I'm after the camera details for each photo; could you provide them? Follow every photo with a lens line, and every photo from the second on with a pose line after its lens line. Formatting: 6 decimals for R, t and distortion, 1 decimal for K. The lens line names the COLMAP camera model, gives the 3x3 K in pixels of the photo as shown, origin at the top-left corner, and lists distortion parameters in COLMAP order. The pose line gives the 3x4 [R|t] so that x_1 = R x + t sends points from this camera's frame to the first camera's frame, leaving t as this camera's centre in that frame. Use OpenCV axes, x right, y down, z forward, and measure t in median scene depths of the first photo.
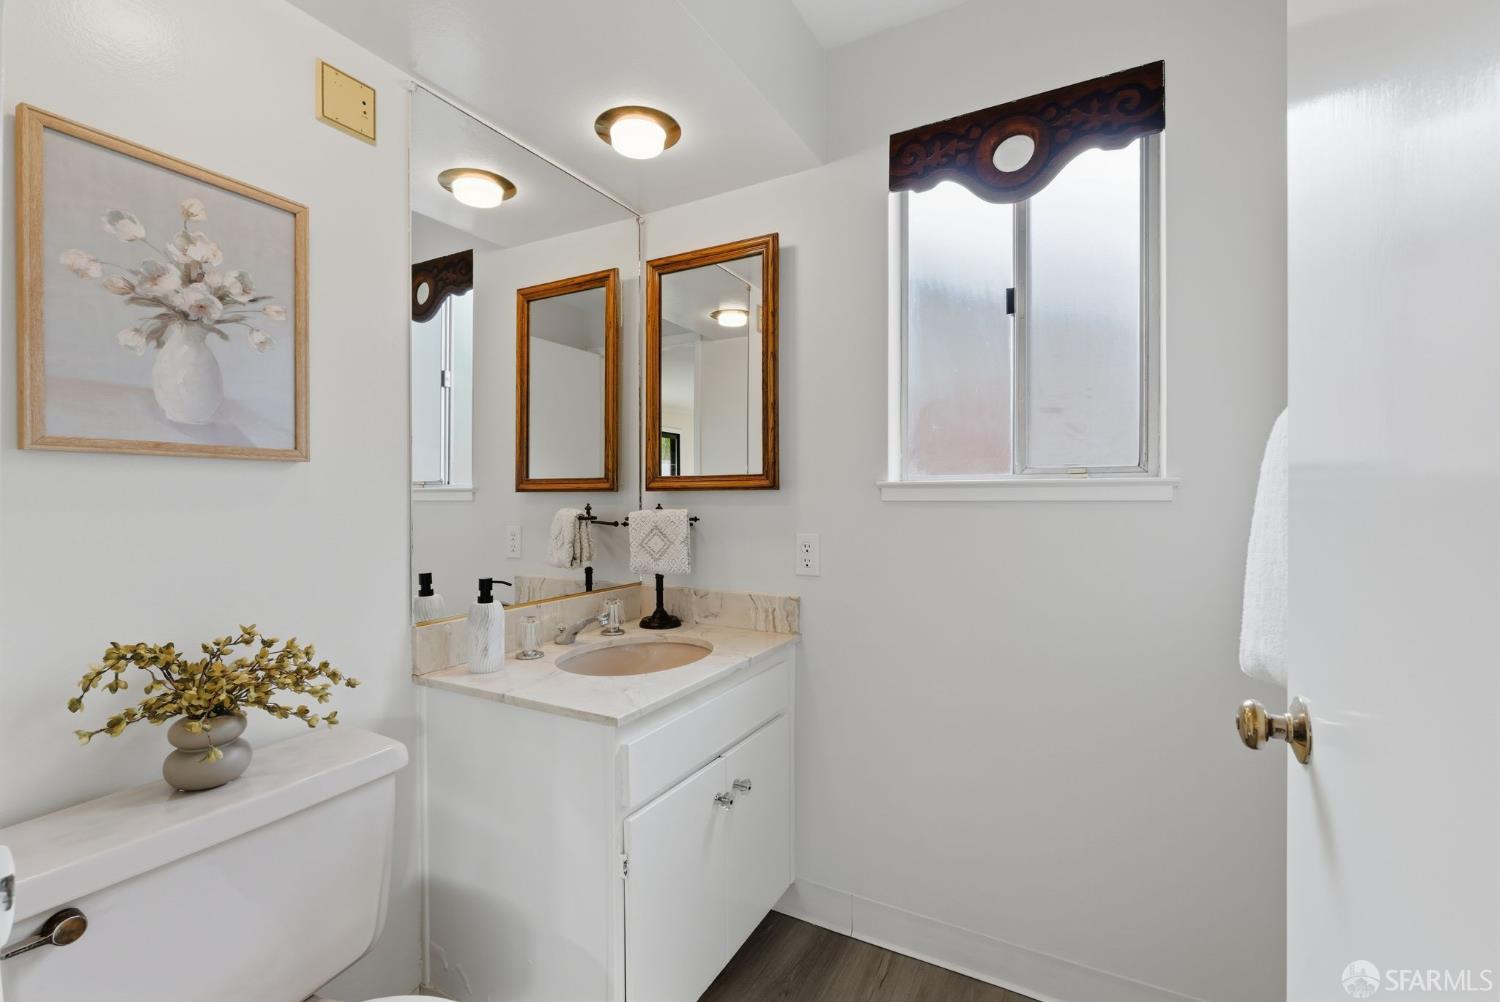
lens RADIAL K [[660.3, 0, 751.8], [0, 660.3, 494.1], [0, 0, 1]] dist [-0.012170, 0.002832]
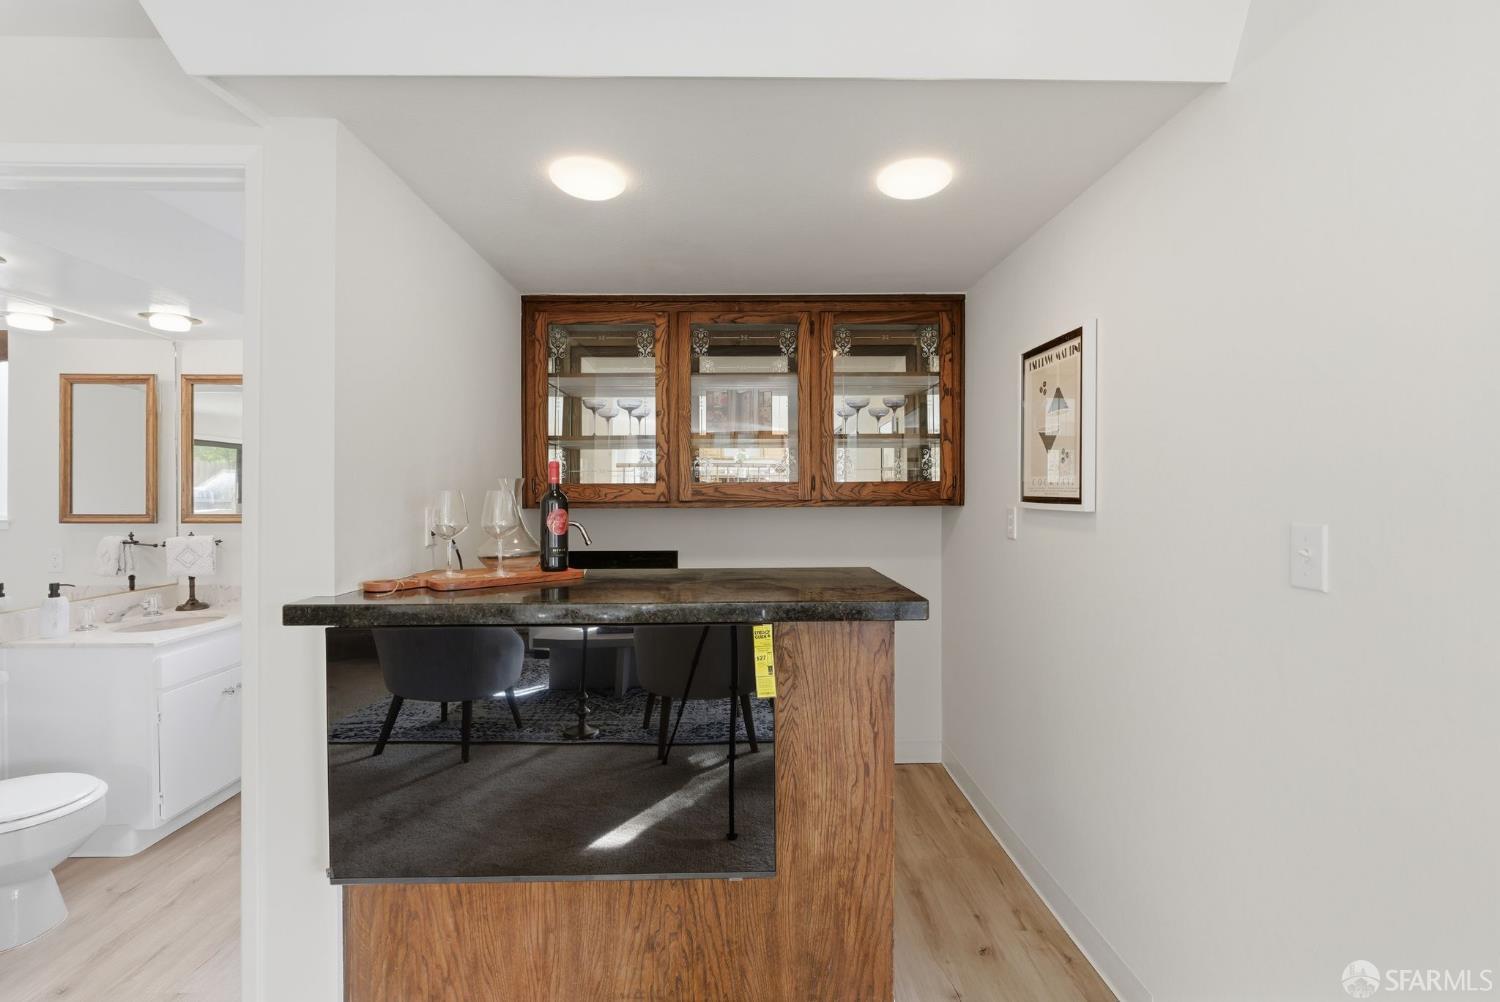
lens RADIAL K [[660.3, 0, 751.8], [0, 660.3, 494.1], [0, 0, 1]] dist [-0.012170, 0.002832]
pose [[0.865078, -0.001531, 0.501635, 0.229551], [-0.000949, 0.999989, 0.004689, -0.083180], [-0.501636, -0.004532, 0.865067, -1.011163]]
